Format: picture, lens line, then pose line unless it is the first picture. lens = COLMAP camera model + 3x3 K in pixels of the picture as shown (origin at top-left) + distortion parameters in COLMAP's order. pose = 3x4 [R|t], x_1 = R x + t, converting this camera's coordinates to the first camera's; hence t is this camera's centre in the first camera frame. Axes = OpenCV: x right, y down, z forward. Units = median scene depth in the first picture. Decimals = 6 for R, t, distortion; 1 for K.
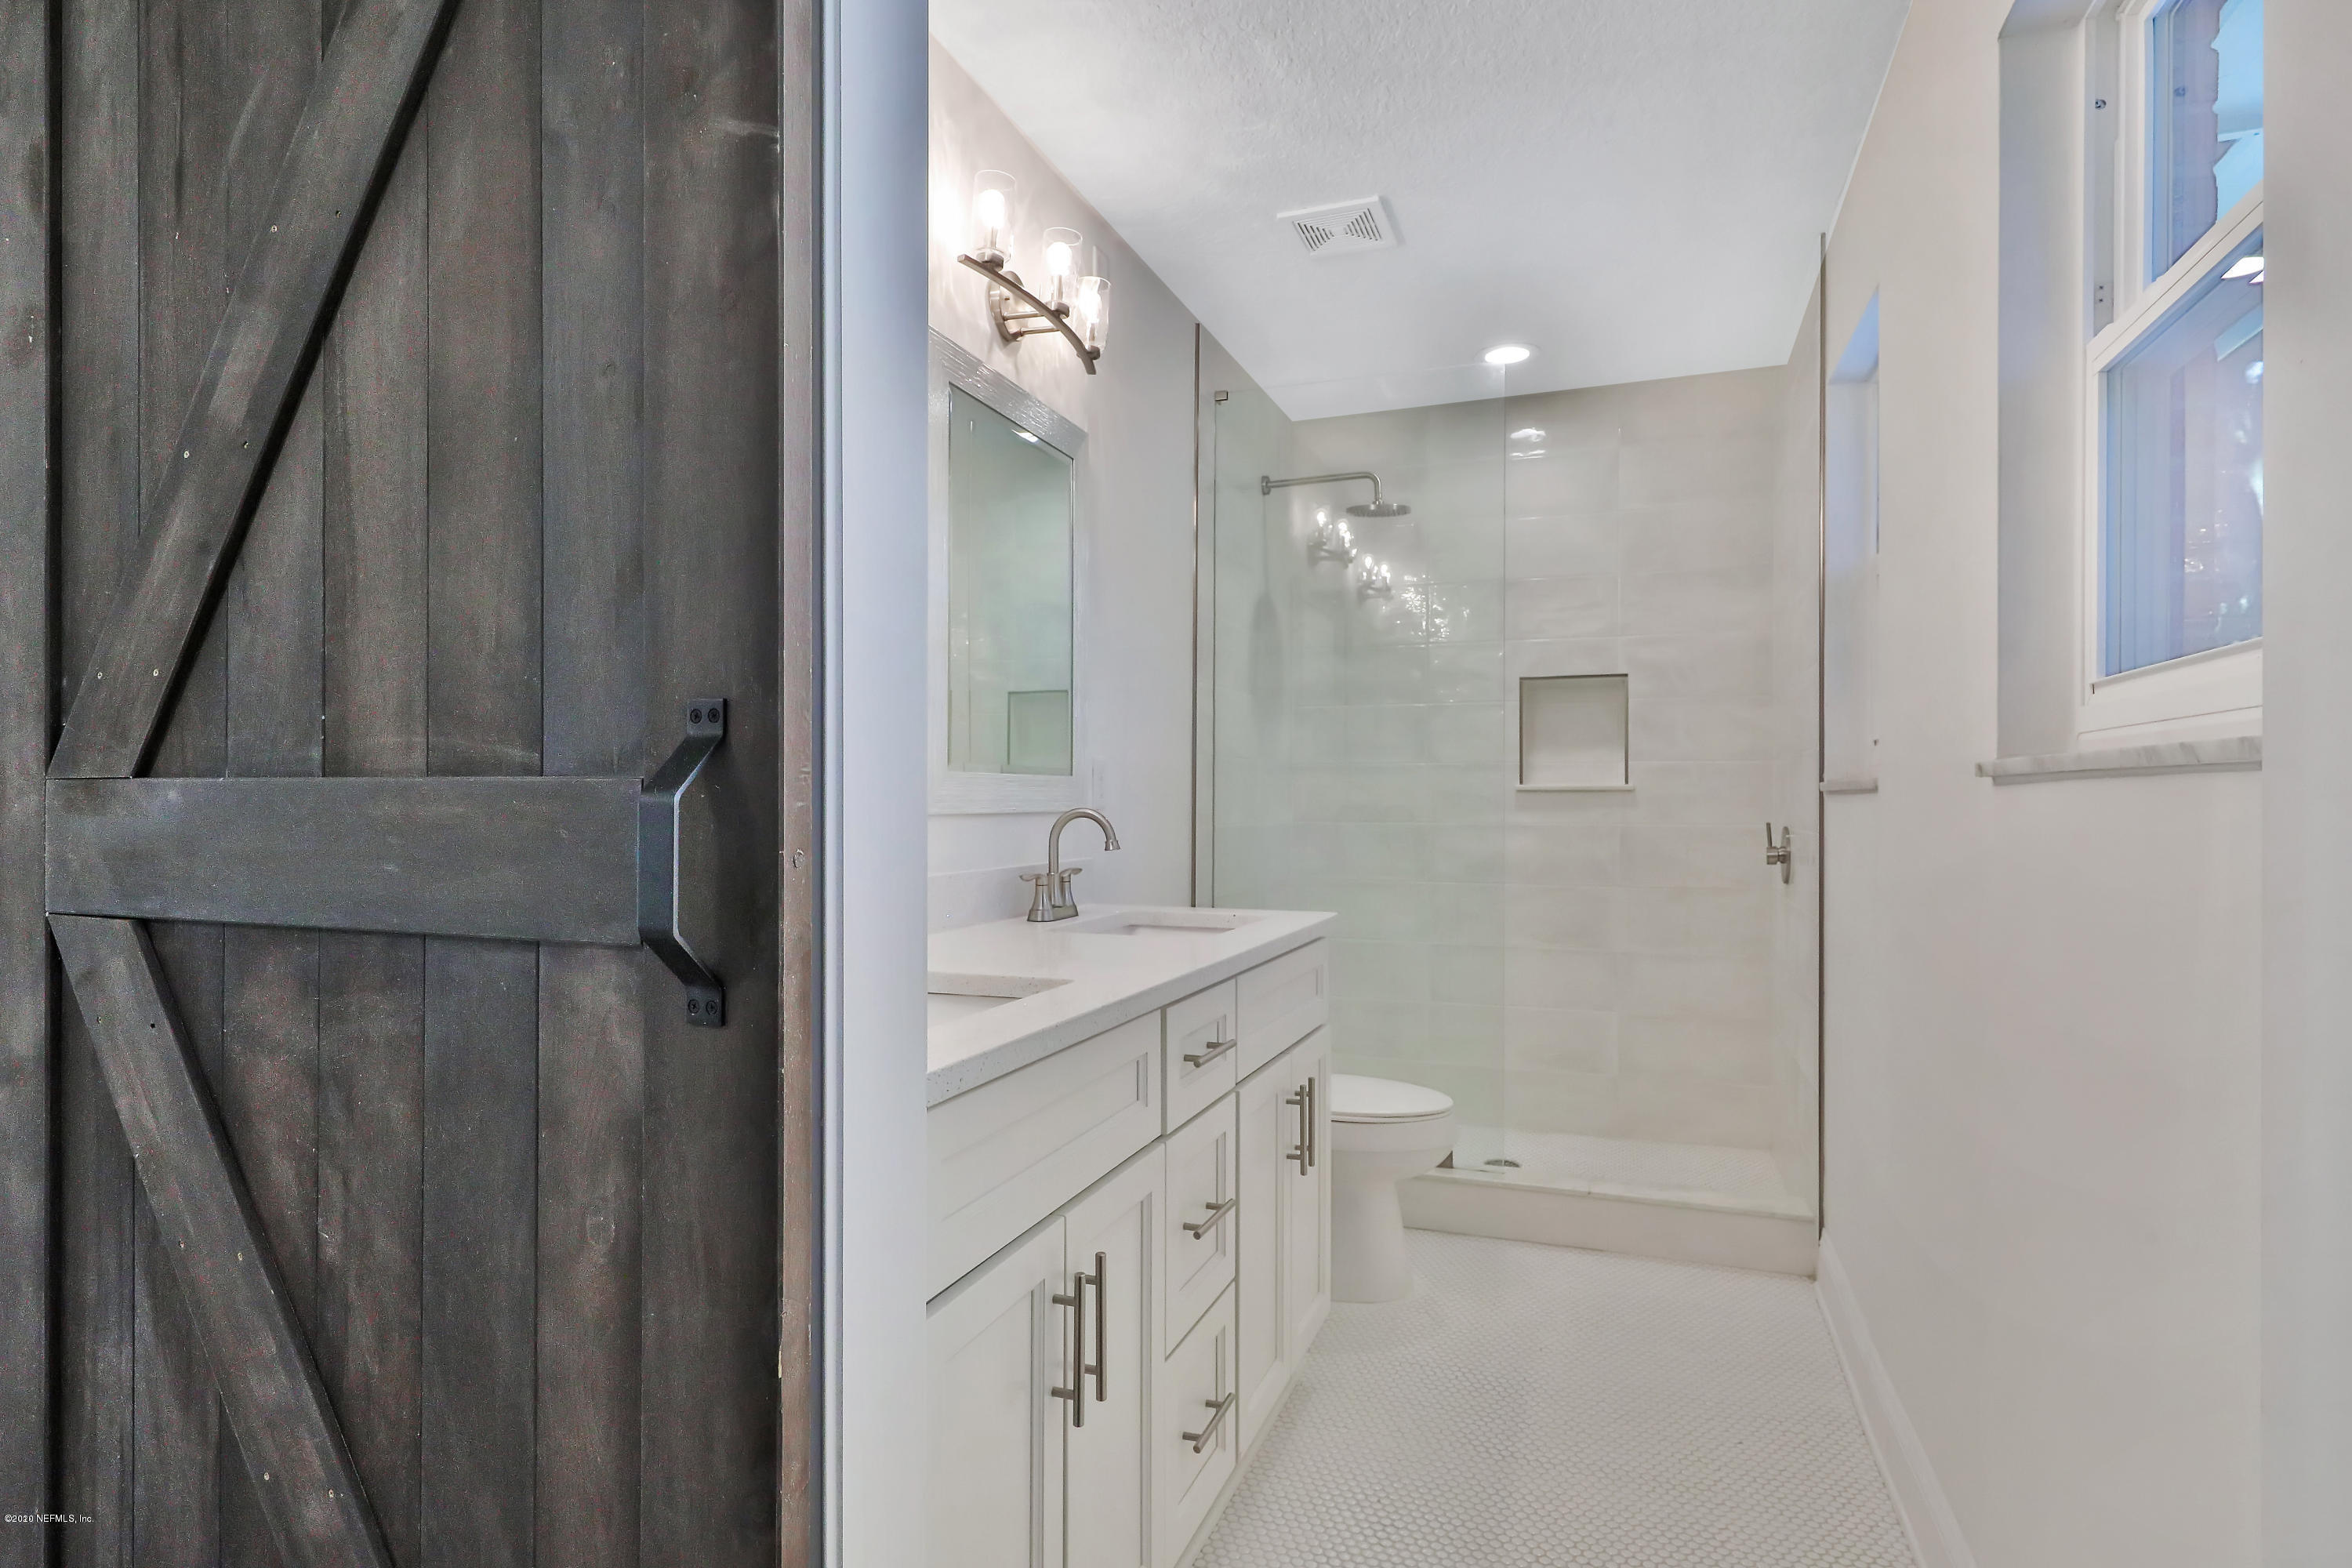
lens RADIAL K [[1249.8, 0, 1181.8], [0, 1249.8, 790.1], [0, 0, 1]] dist [0.003787, 0.000369]
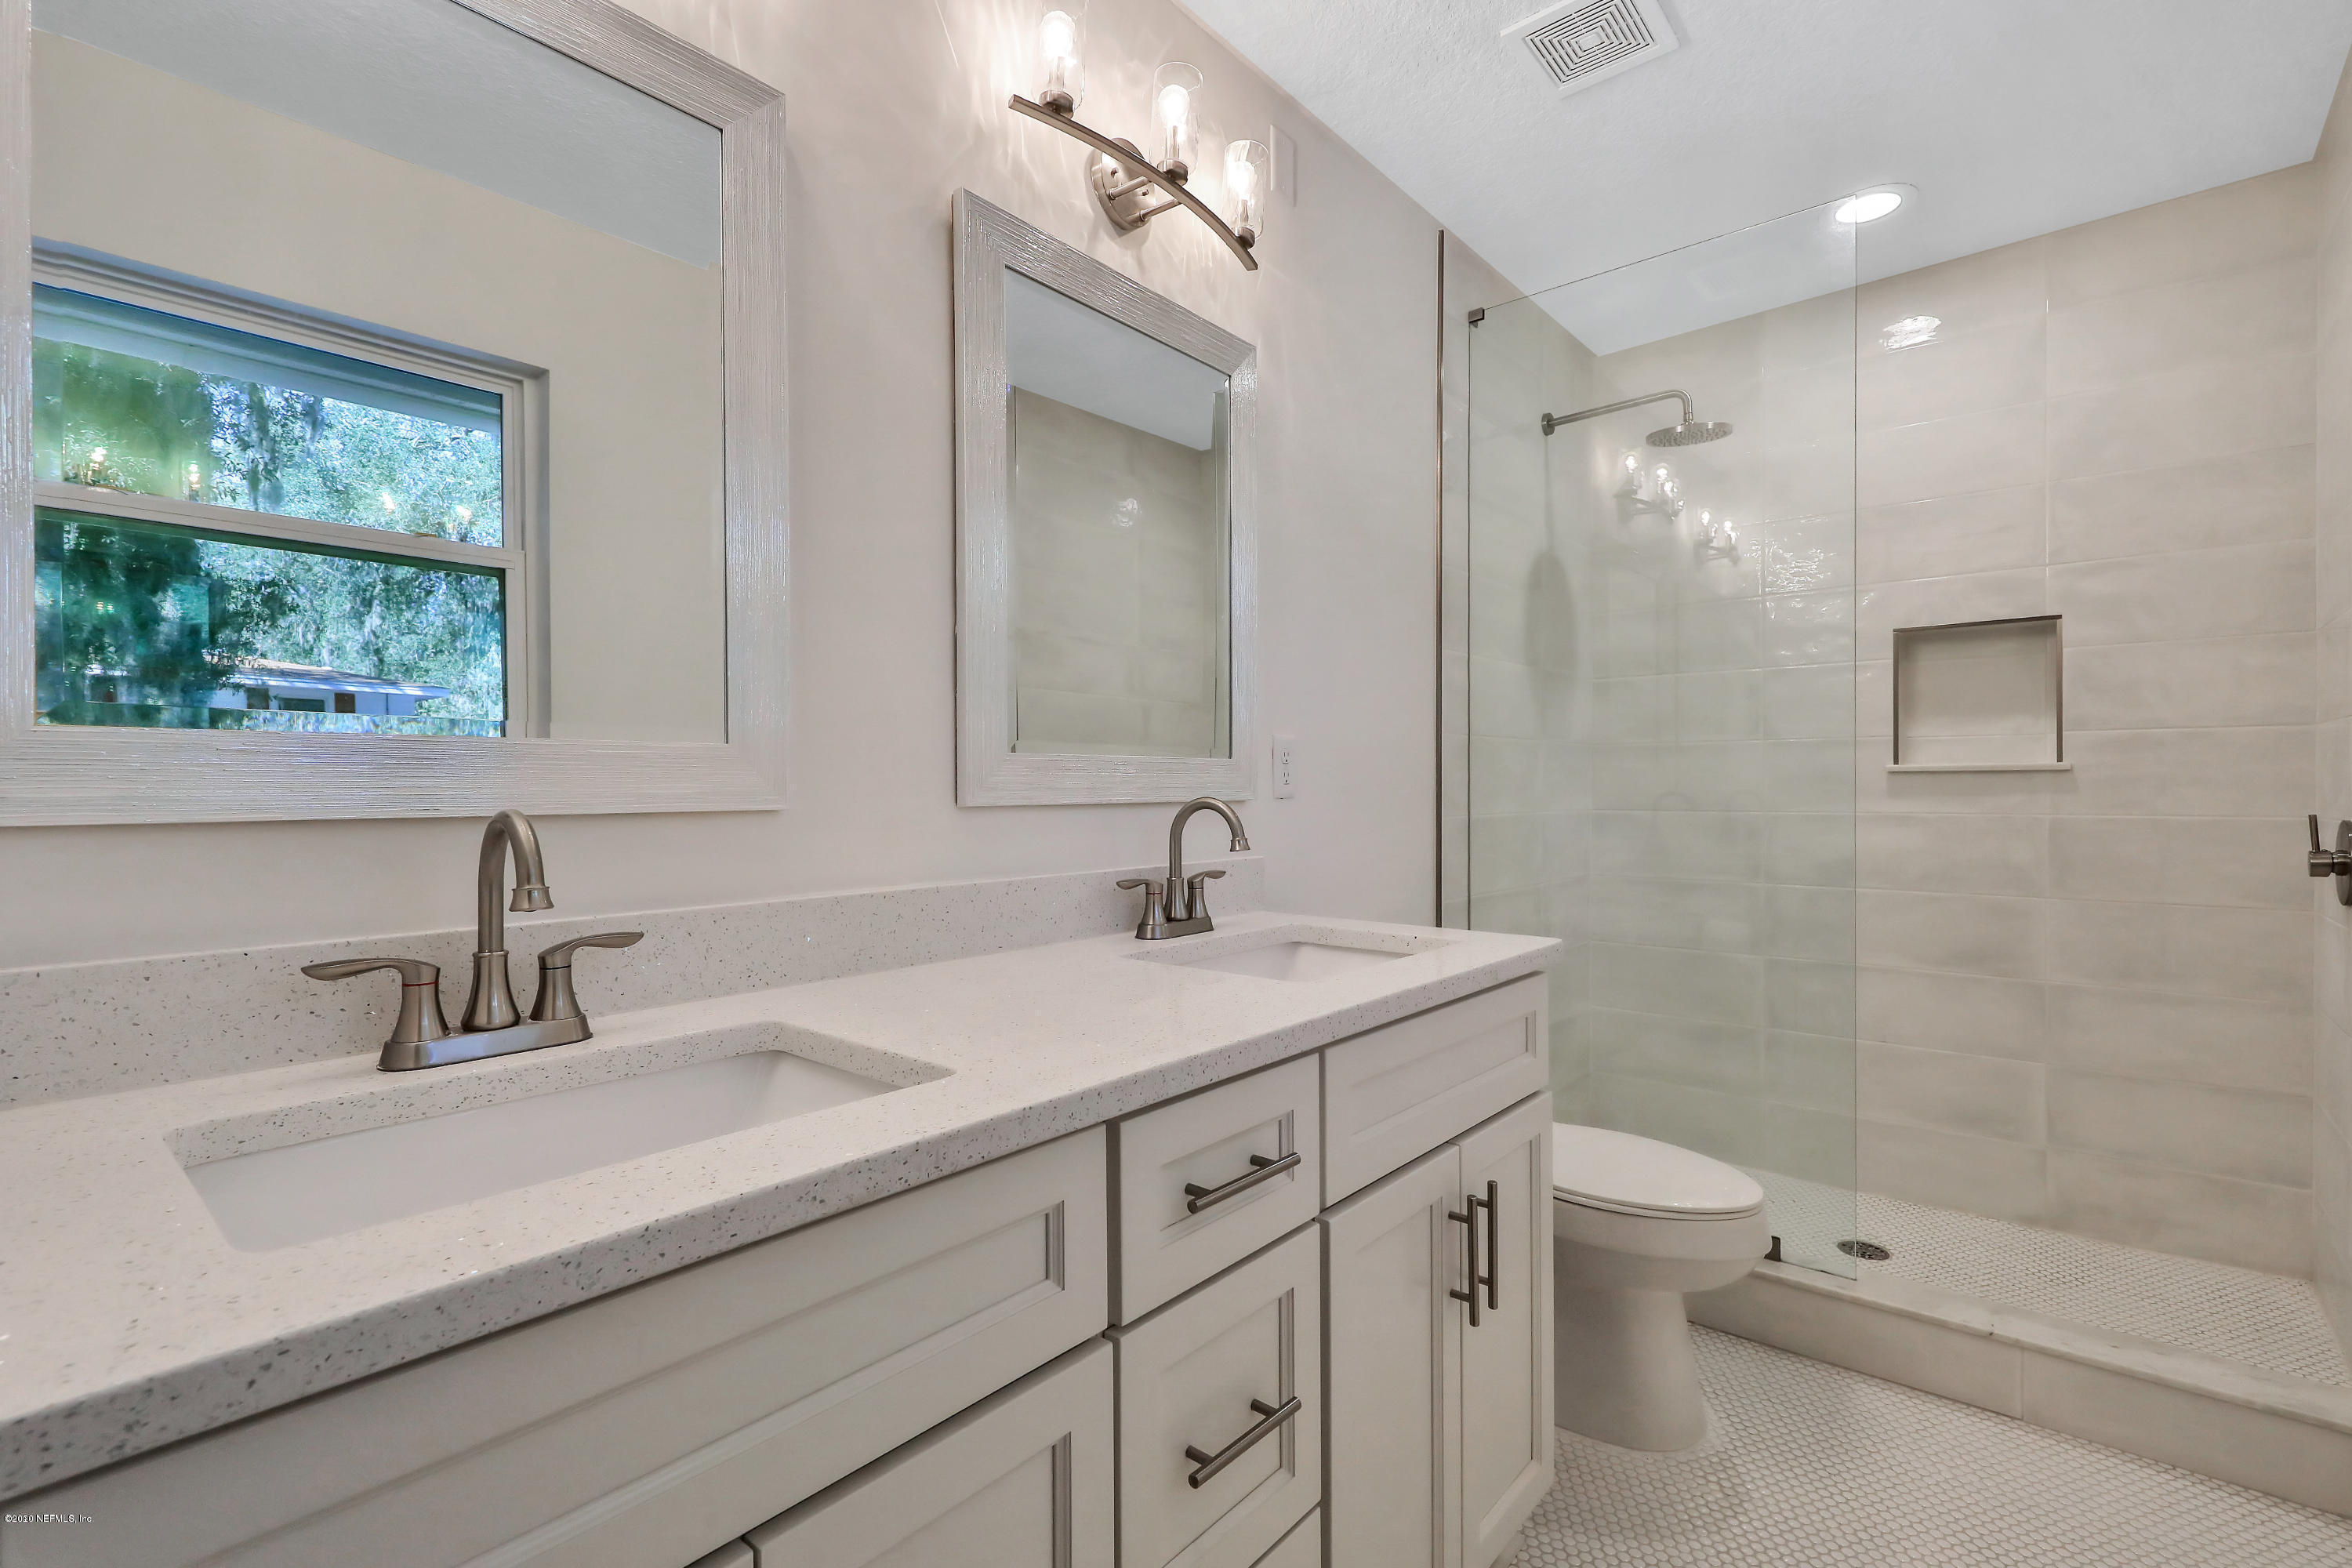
lens RADIAL K [[1046.4, 0, 1163.6], [0, 1046.4, 792.1], [0, 0, 1]] dist [0.003840, -0.001848]
pose [[0.932308, -0.000231, -0.361666, 0.111189], [0.005562, 0.999891, 0.013699, 0.001811], [0.361623, -0.014783, 0.932207, 0.299316]]
